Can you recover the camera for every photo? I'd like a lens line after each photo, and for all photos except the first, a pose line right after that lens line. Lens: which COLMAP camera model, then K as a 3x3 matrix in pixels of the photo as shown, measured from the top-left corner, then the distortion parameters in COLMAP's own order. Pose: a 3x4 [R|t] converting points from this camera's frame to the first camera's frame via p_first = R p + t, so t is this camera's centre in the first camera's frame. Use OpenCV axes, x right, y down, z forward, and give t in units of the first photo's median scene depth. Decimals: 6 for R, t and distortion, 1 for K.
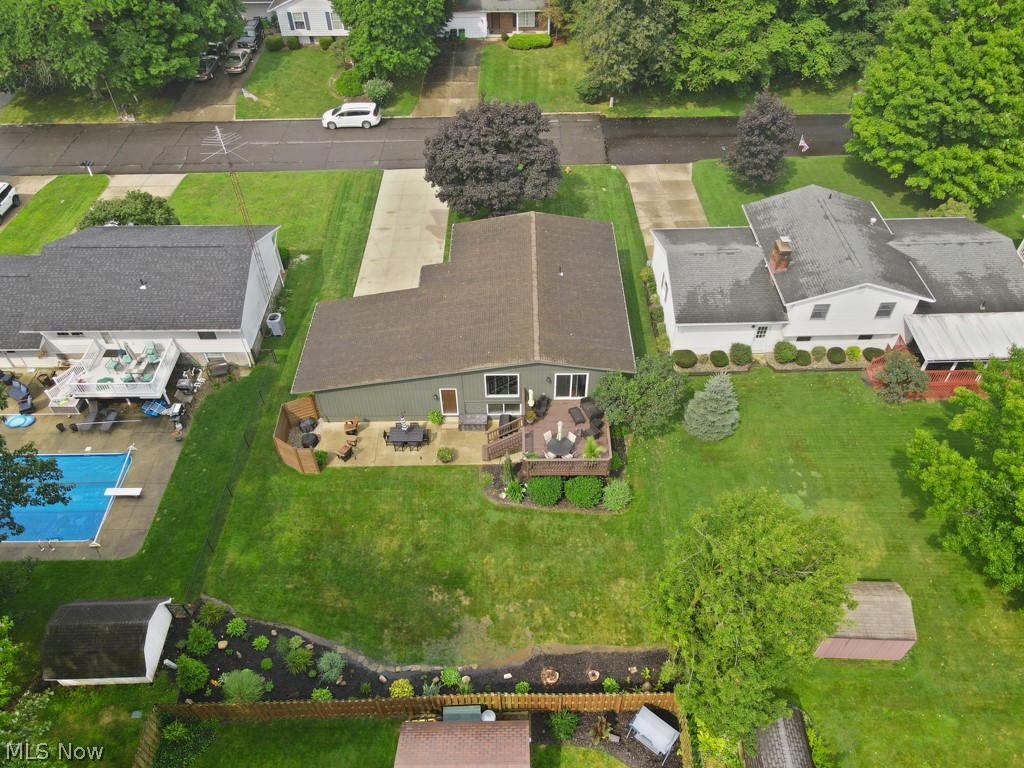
lens RADIAL K [[741.5, 0, 512.0], [0, 741.5, 384.0], [0, 0, 1]] dist [0.020863, 0.000206]
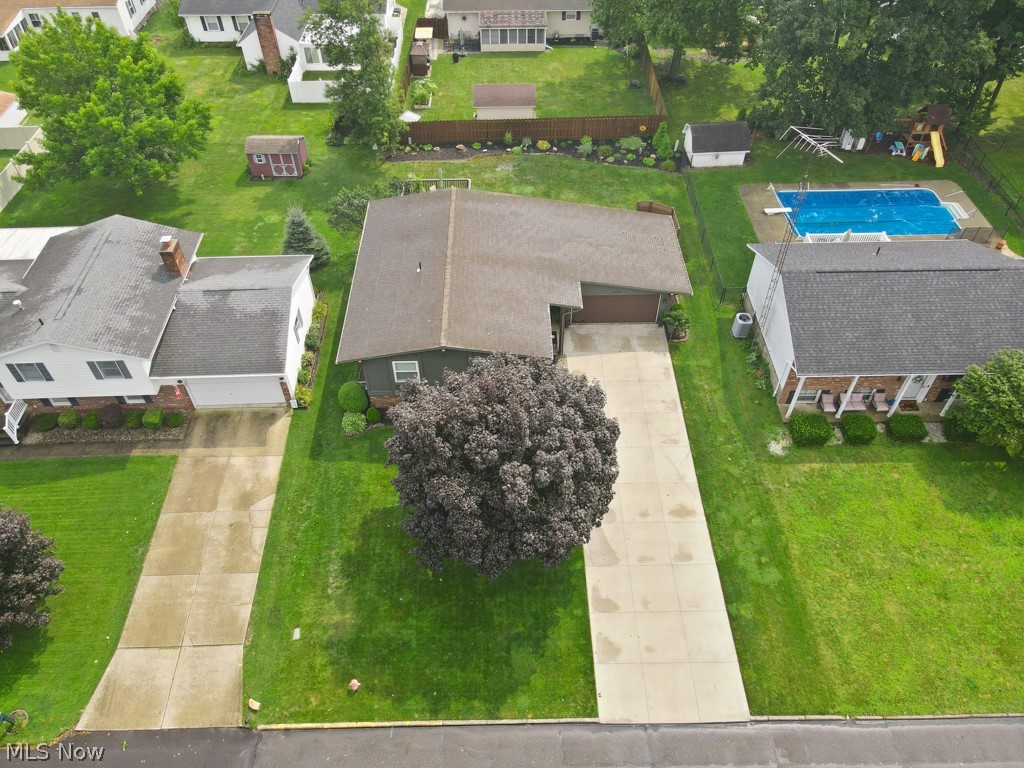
lens RADIAL K [[741.5, 0, 512.0], [0, 741.5, 384.0], [0, 0, 1]] dist [0.020863, 0.000206]
pose [[-0.999695, 0.024699, 0.000904, -0.035919], [-0.000348, -0.050660, 0.998716, -0.892190], [0.024713, 0.998411, 0.050653, 0.926004]]
